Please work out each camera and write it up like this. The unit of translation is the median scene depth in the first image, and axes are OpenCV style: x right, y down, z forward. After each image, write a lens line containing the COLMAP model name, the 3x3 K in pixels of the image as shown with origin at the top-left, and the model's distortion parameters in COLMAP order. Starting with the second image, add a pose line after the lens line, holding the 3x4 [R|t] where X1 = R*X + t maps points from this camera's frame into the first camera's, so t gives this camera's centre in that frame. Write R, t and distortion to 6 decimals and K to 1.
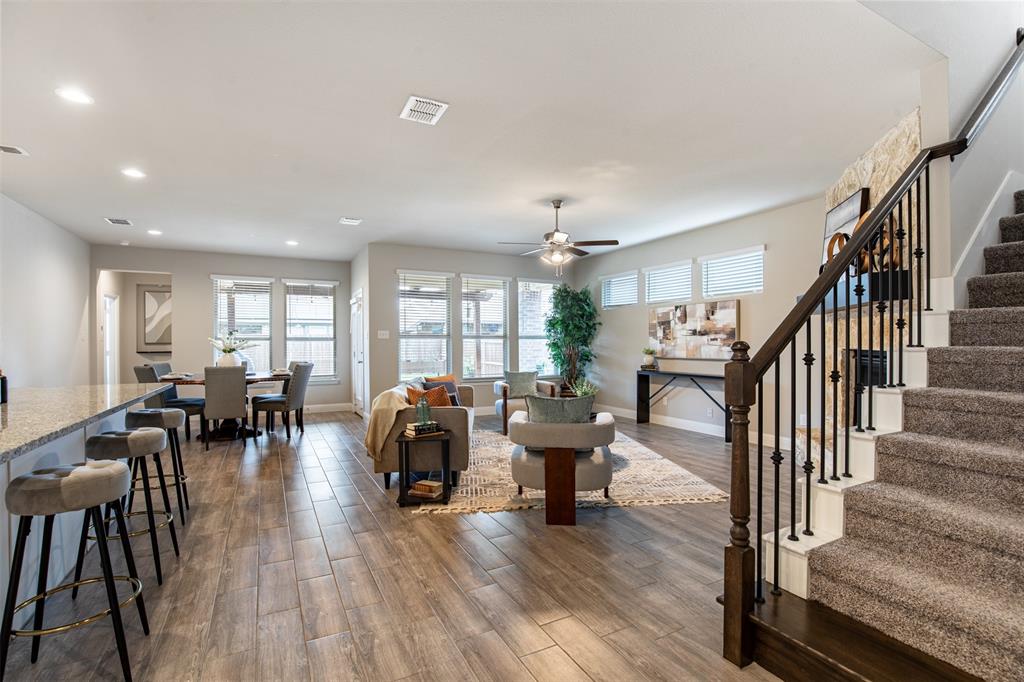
lens RADIAL K [[470.3, 0, 509.4], [0, 470.3, 345.2], [0, 0, 1]] dist [-0.036389, 0.006691]
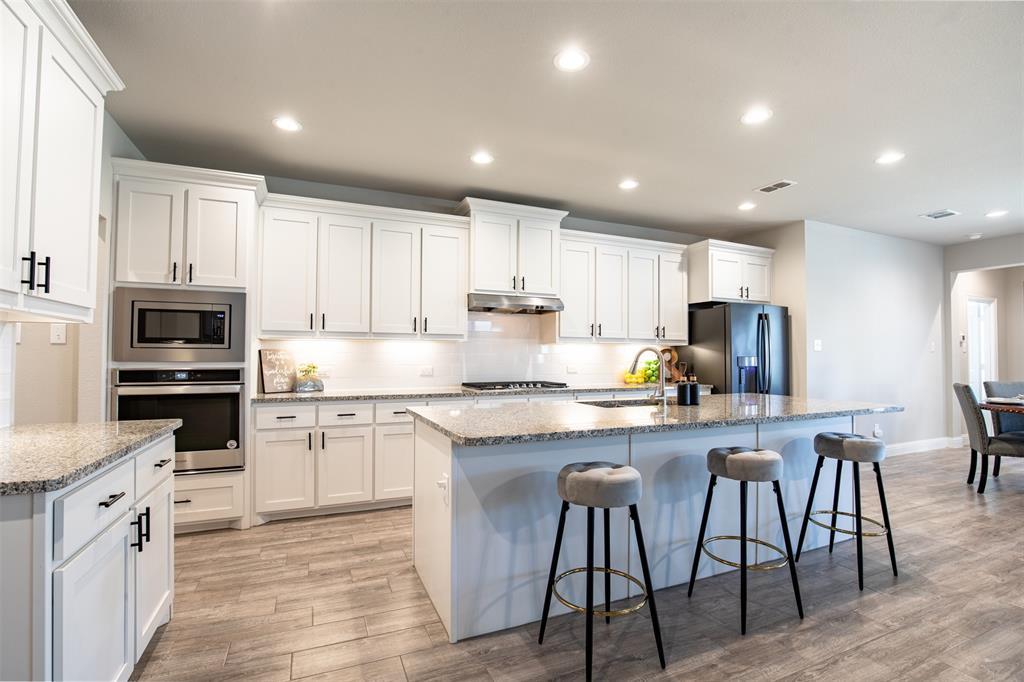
lens RADIAL K [[470.3, 0, 513.6], [0, 470.3, 344.8], [0, 0, 1]] dist [-0.036389, 0.006691]
pose [[-0.072910, -0.019564, -0.997147, 0.055448], [-0.006597, 0.999795, -0.019133, -0.001666], [0.997317, 0.005183, -0.073025, 0.235624]]
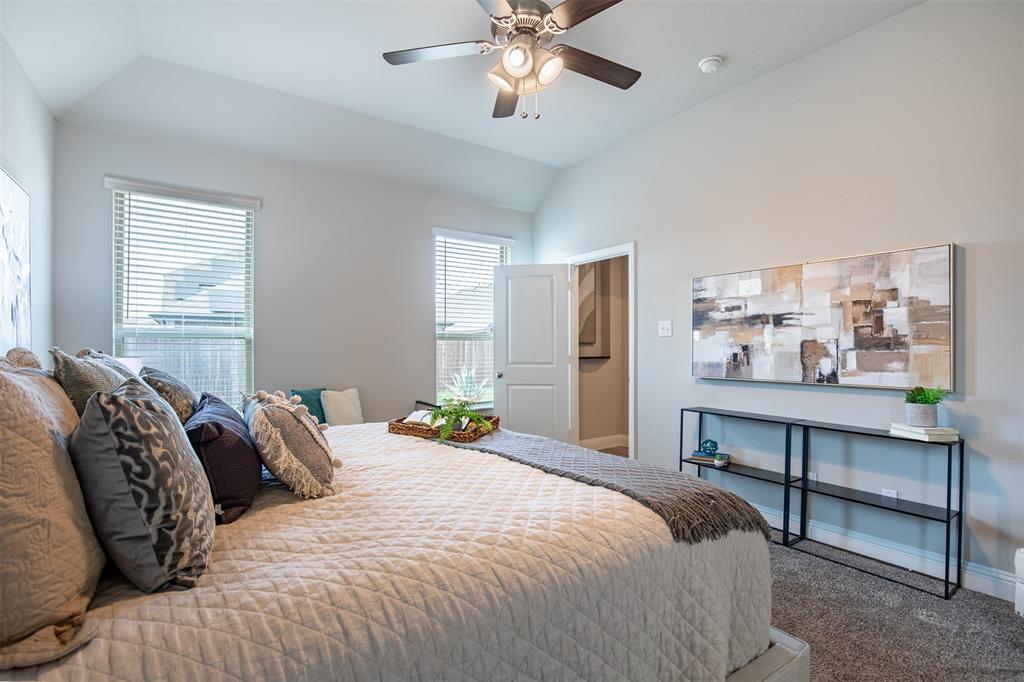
lens RADIAL K [[470.3, 0, 510.5], [0, 470.3, 346.4], [0, 0, 1]] dist [-0.036389, 0.006691]
pose [[0.469846, -0.005123, 0.882733, -0.152375], [-0.003510, -0.999986, -0.003936, -0.051513], [0.882741, -0.001249, -0.469858, 1.001198]]
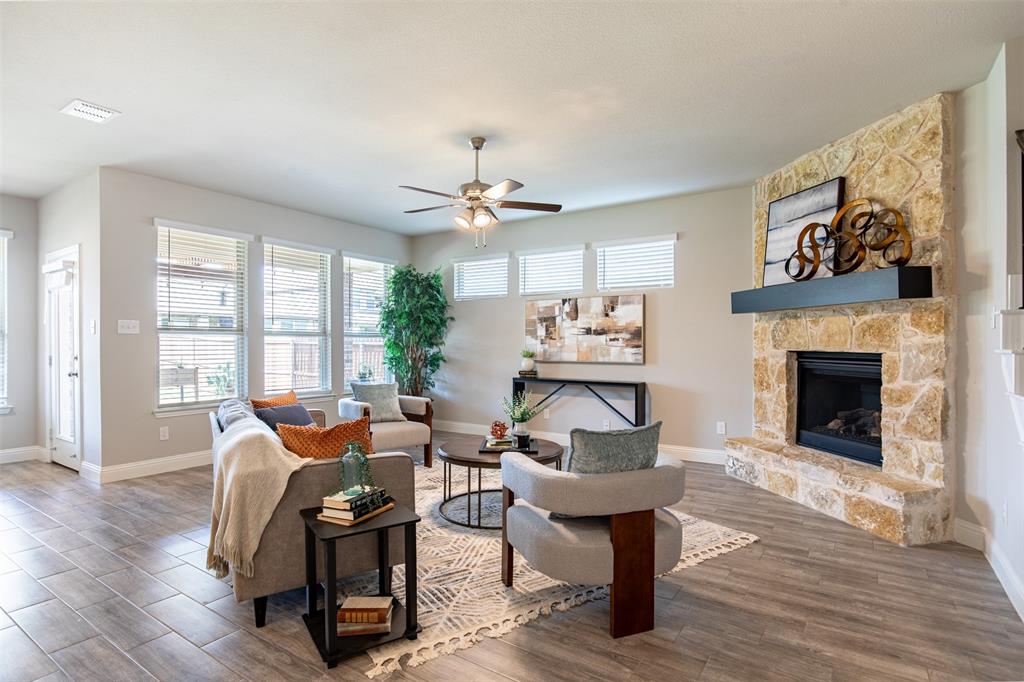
lens RADIAL K [[529.1, 0, 511.2], [0, 529.1, 346.0], [0, 0, 1]] dist [-0.020798, 0.000164]
pose [[0.879102, 0.002440, 0.476627, -0.185657], [-0.002602, 0.999997, -0.000320, 0.000150], [-0.476626, -0.000959, 0.879106, 0.231762]]
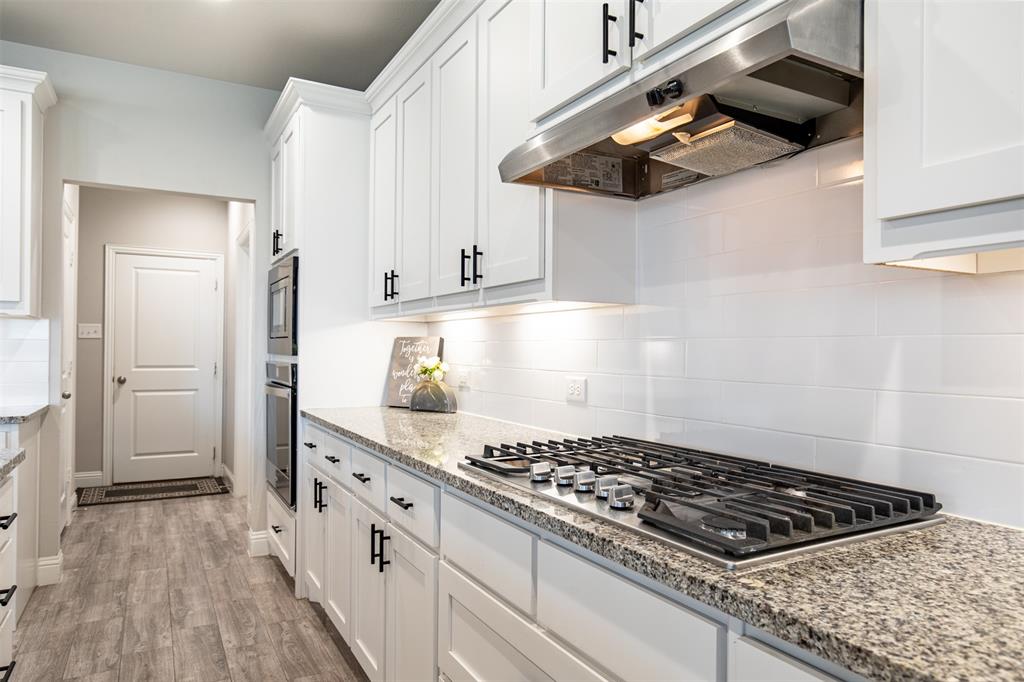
lens RADIAL K [[655.4, 0, 510.7], [0, 655.4, 342.4], [0, 0, 1]] dist [-0.010020, 0.006486]
pose [[-0.999886, -0.000661, -0.015107, -0.610920], [-0.000567, 0.999981, -0.006214, 0.002047], [0.015111, -0.006204, -0.999867, 0.412690]]
